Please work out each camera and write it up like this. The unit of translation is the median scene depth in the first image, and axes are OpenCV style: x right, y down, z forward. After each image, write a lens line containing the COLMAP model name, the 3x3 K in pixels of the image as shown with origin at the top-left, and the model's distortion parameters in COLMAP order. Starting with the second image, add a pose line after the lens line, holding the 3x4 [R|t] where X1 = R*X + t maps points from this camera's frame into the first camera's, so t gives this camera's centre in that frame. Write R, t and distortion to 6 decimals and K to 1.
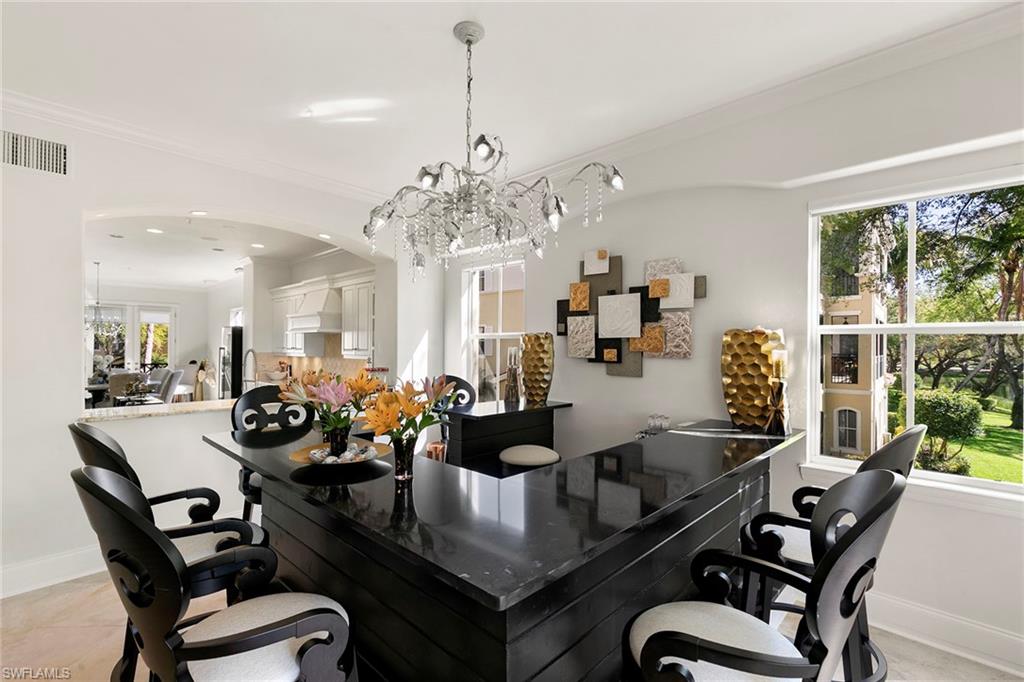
lens RADIAL K [[462.8, 0, 517.5], [0, 462.8, 343.2], [0, 0, 1]] dist [-0.000630, 0.001250]
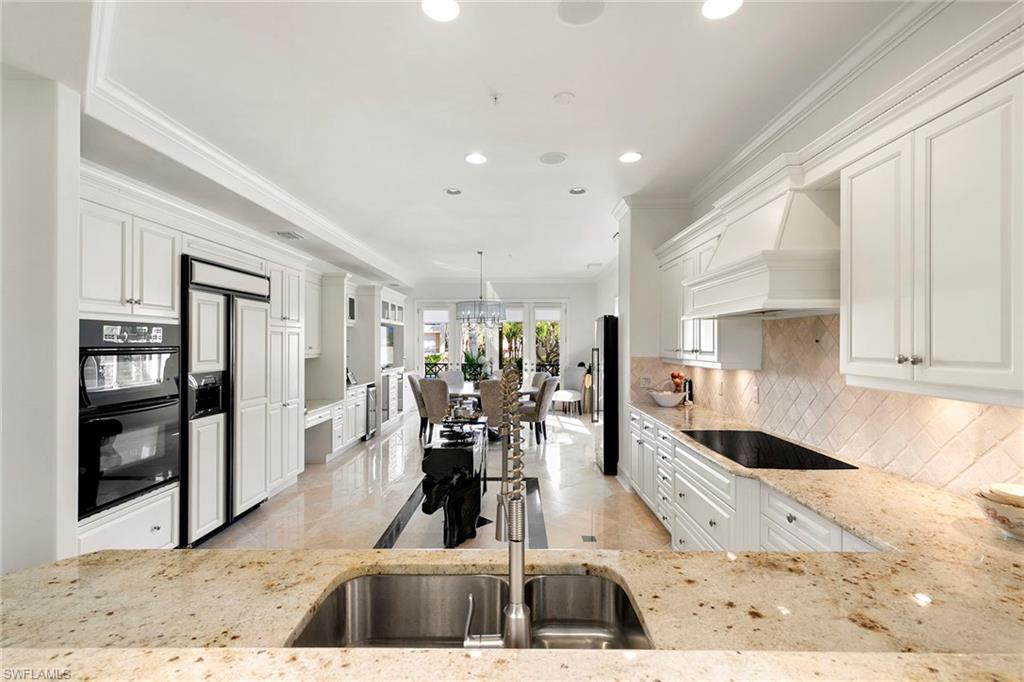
lens RADIAL K [[462.8, 0, 512.9], [0, 462.8, 341.9], [0, 0, 1]] dist [-0.000630, 0.001250]
pose [[0.681392, -0.005237, -0.731900, -0.290426], [0.004683, 0.999985, -0.002796, 0.001494], [0.731903, -0.001522, 0.681407, 0.590620]]
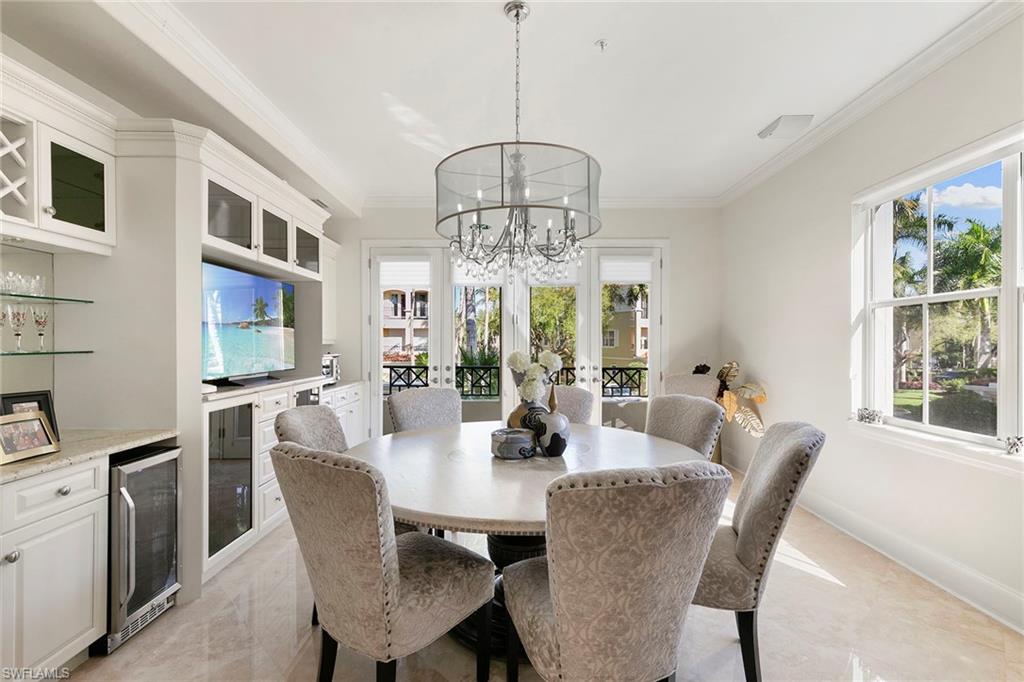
lens RADIAL K [[462.5, 0, 514.0], [0, 462.5, 343.0], [0, 0, 1]] dist [0.000535, 0.000054]
pose [[0.690093, -0.002742, -0.723715, -0.952993], [0.007127, 0.999970, 0.003008, 0.027862], [0.723685, -0.007234, 0.690092, 1.086657]]
